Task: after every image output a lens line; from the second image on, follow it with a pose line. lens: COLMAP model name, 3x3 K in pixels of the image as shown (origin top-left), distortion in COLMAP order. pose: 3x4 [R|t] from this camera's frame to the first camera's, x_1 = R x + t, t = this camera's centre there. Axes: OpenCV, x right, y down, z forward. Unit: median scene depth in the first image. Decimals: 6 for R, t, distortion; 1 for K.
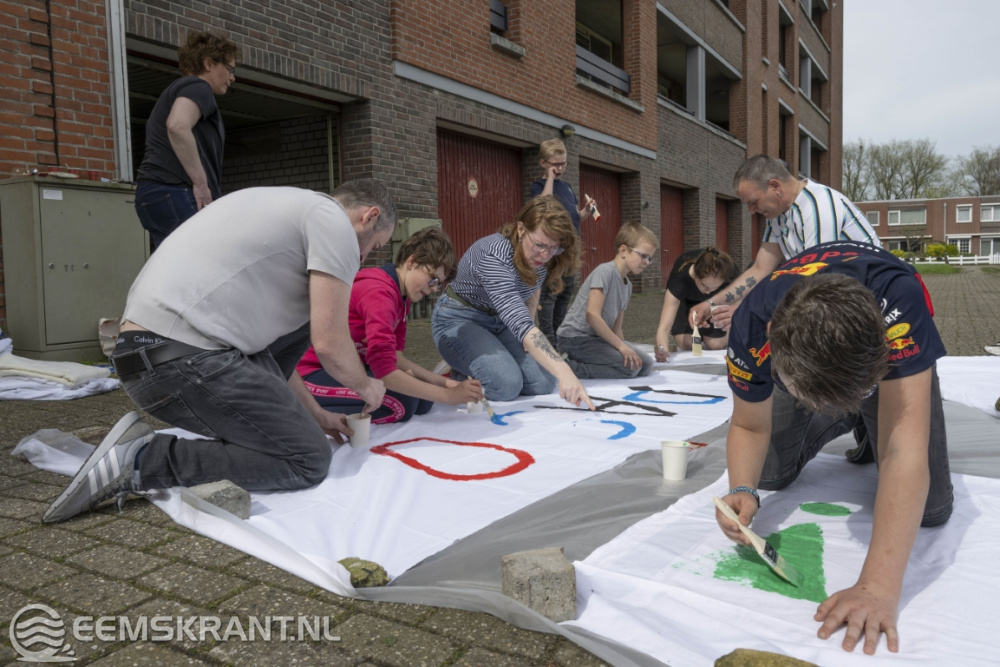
lens RADIAL K [[774.5, 0, 543.0], [0, 774.5, 301.1], [0, 0, 1]] dist [-0.007482, 0.004803]
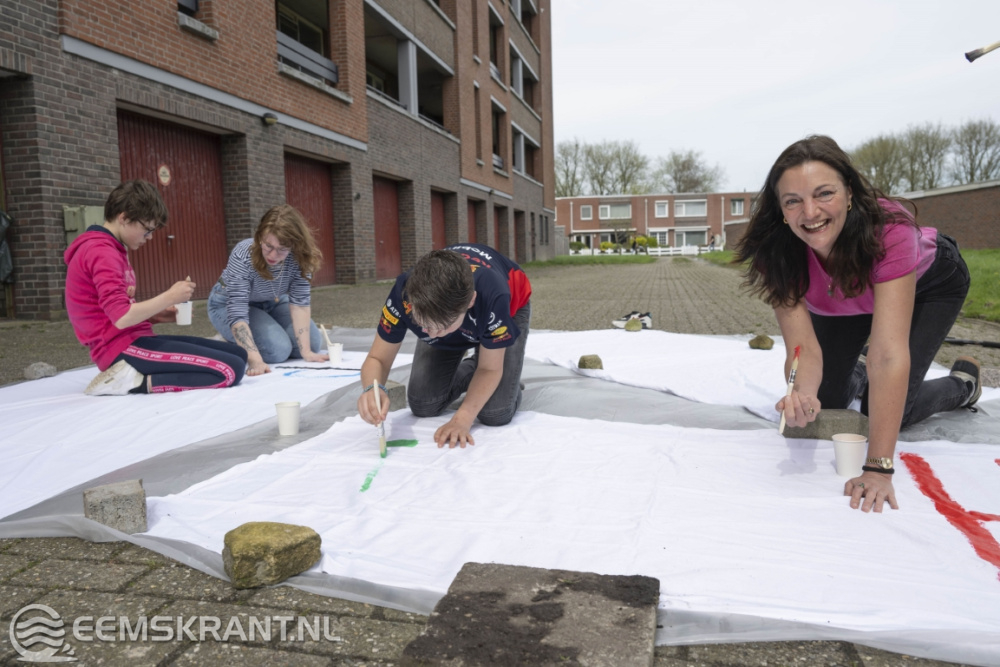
lens RADIAL K [[774.5, 0, 511.2], [0, 774.5, 315.0], [0, 0, 1]] dist [-0.007482, 0.004803]
pose [[0.954075, -0.026717, 0.298374, 0.030541], [0.018142, 0.999340, 0.031473, 0.004488], [-0.299018, -0.024614, 0.953930, -0.044689]]
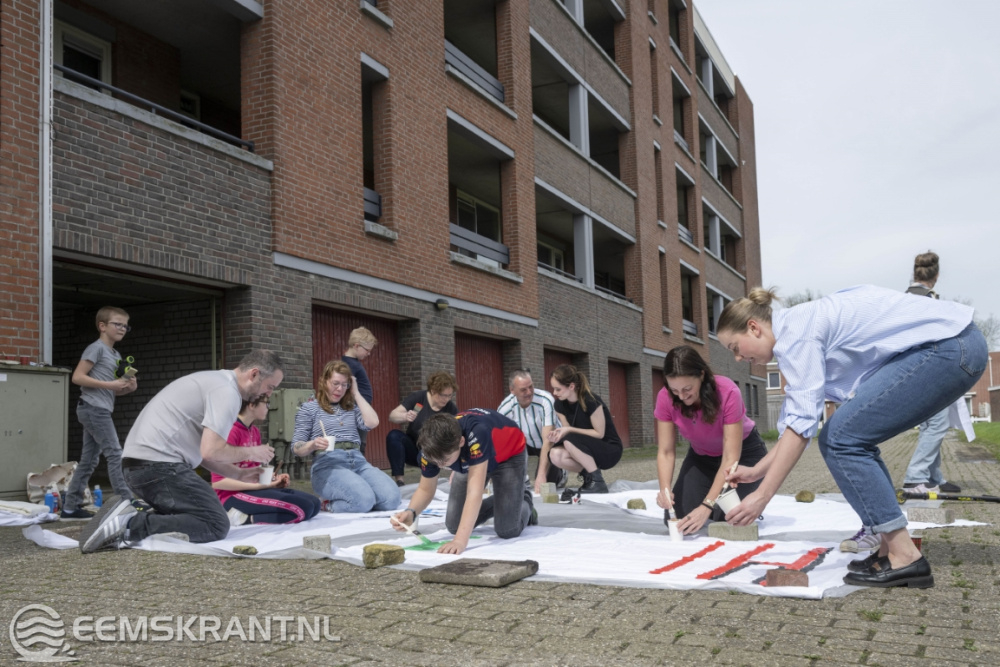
lens RADIAL K [[902.7, 0, 568.2], [0, 902.7, 371.1], [0, 0, 1]] dist [0.000931, 0.011307]
pose [[0.992201, -0.004479, 0.124569, 0.061130], [0.018876, 0.993228, -0.114636, 0.021897], [-0.123212, 0.116093, 0.985566, -0.293980]]
